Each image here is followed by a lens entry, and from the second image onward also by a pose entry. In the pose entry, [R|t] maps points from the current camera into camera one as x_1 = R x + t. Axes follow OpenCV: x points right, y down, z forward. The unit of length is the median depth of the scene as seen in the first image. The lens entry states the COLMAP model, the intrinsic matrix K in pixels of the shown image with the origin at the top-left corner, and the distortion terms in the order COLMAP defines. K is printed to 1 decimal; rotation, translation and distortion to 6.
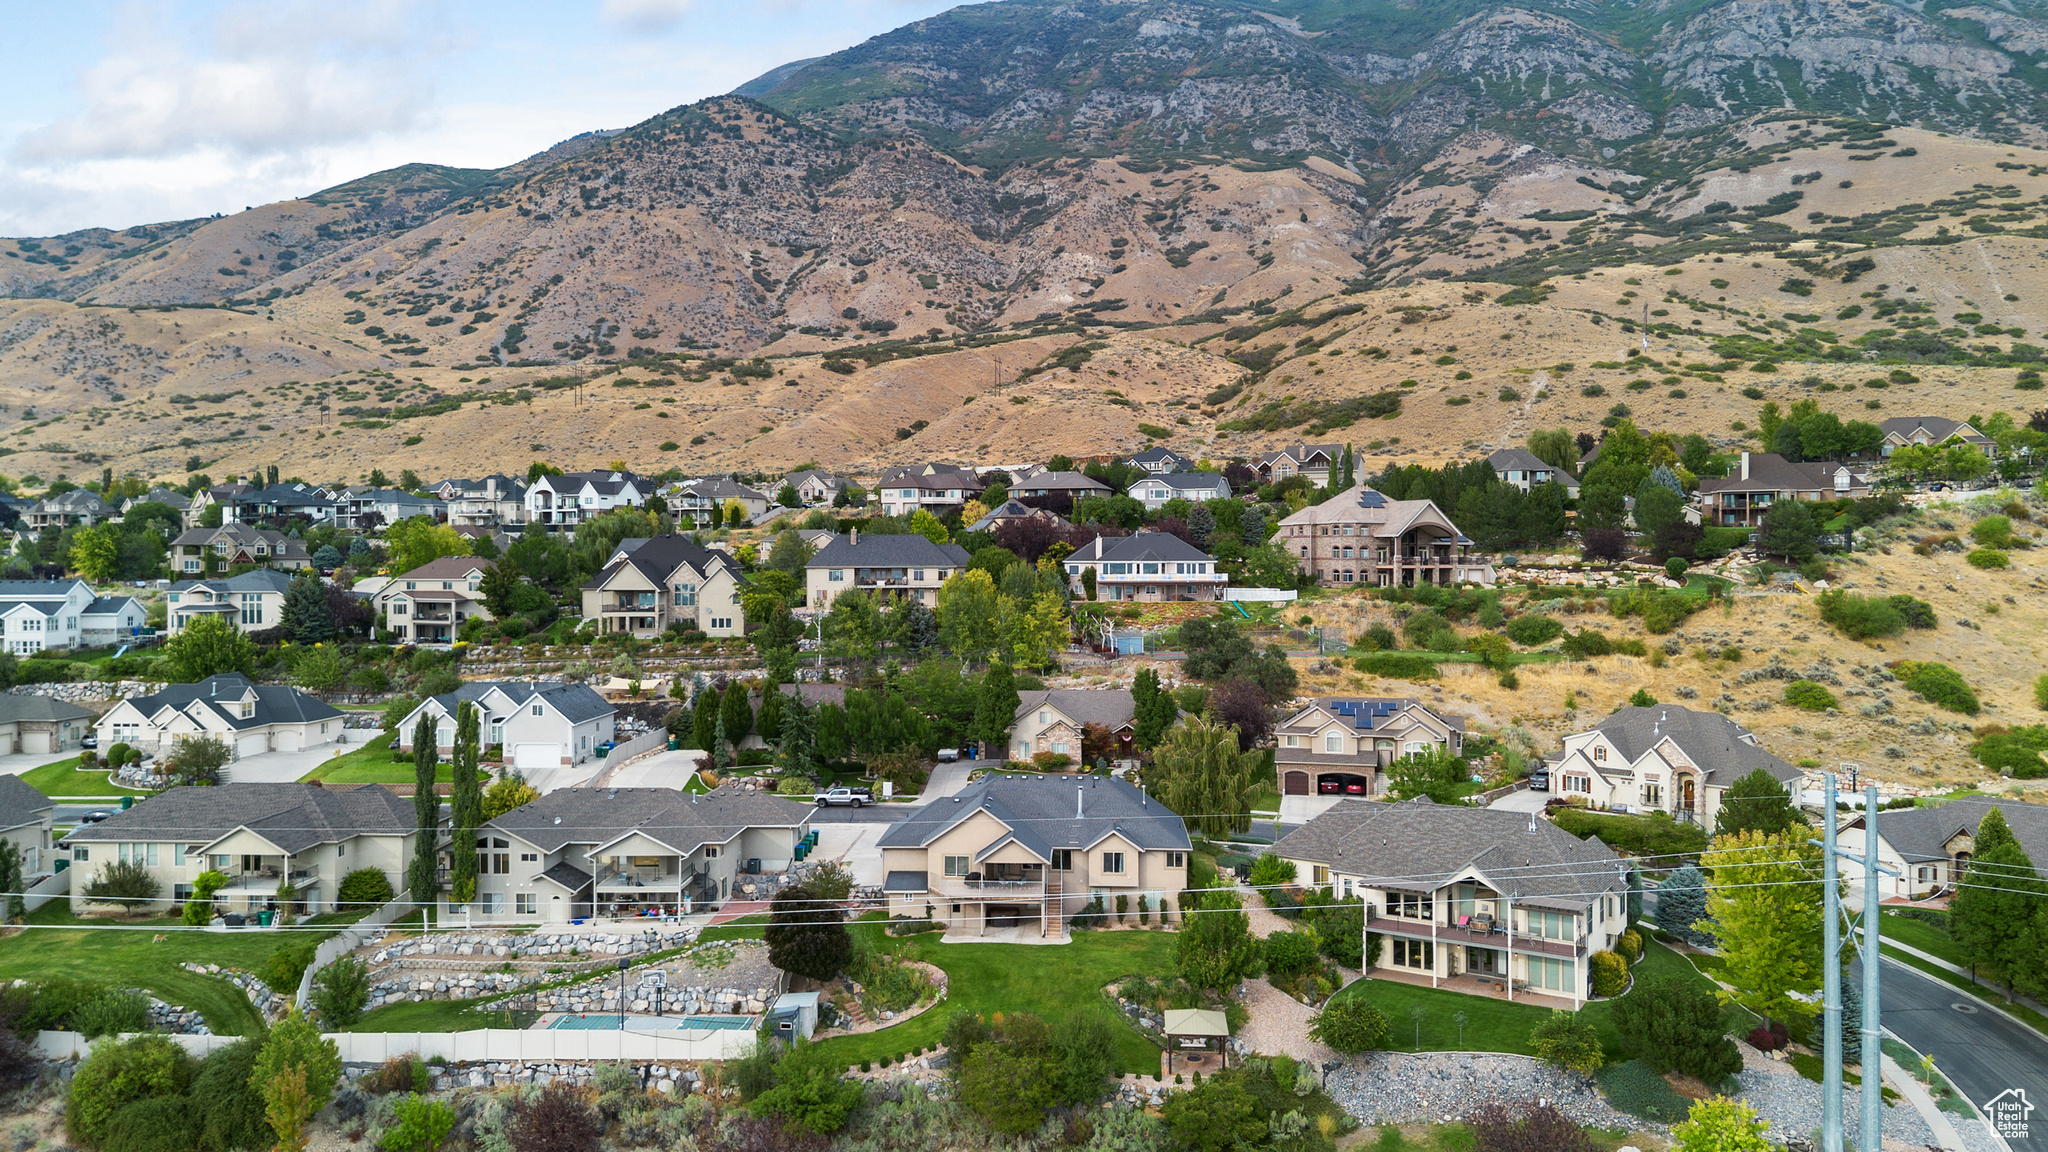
lens RADIAL K [[1452.1, 0, 1031.4], [0, 1452.1, 581.5], [0, 0, 1]] dist [0.108870, -0.133932]
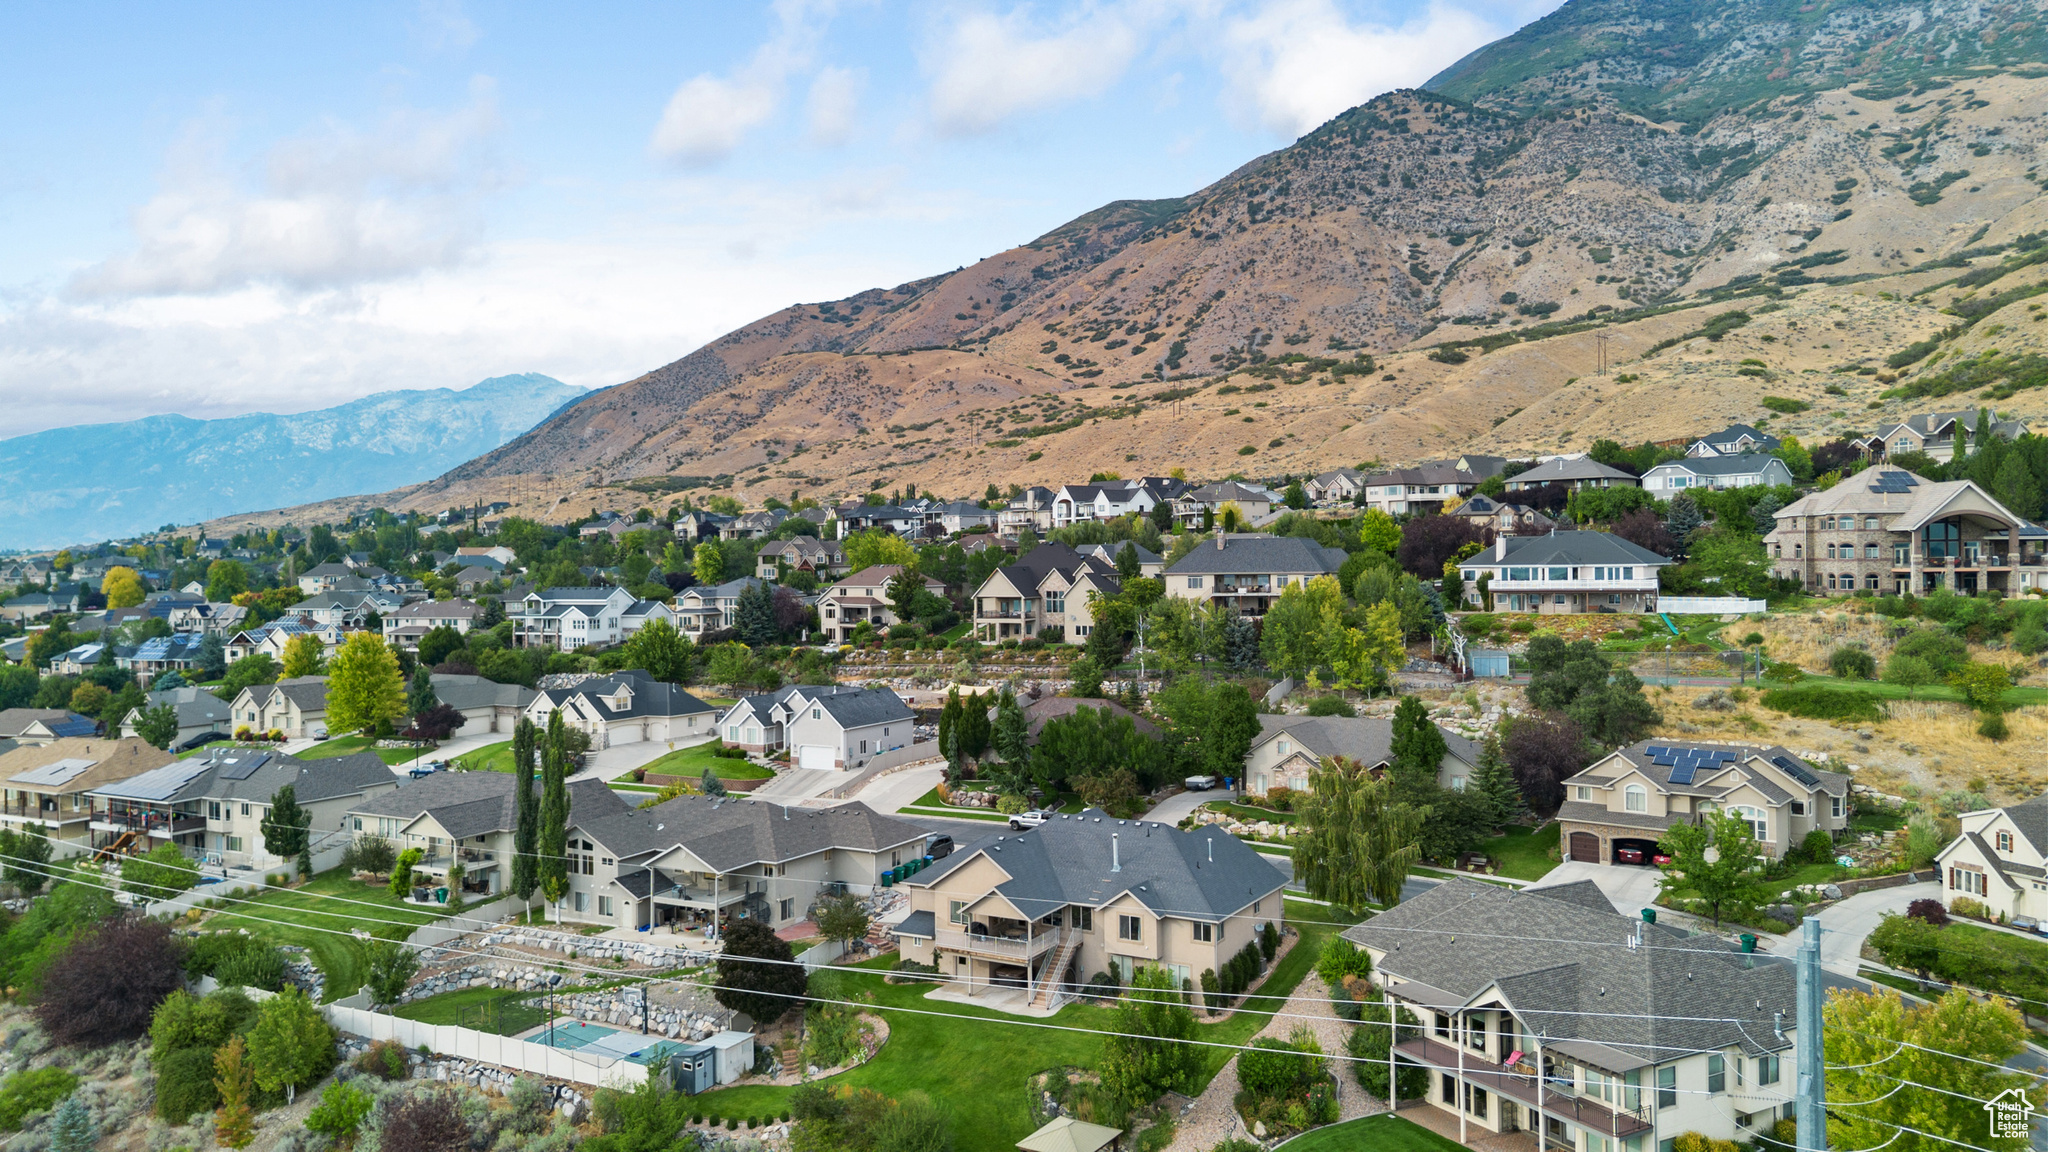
lens RADIAL K [[1445.0, 0, 1031.2], [0, 1445.0, 583.0], [0, 0, 1]] dist [0.080231, -0.082337]
pose [[0.888636, -0.001278, -0.458612, 0.198618], [0.001802, 0.999998, 0.000705, -0.004614], [0.458610, -0.001453, 0.888636, 0.111856]]
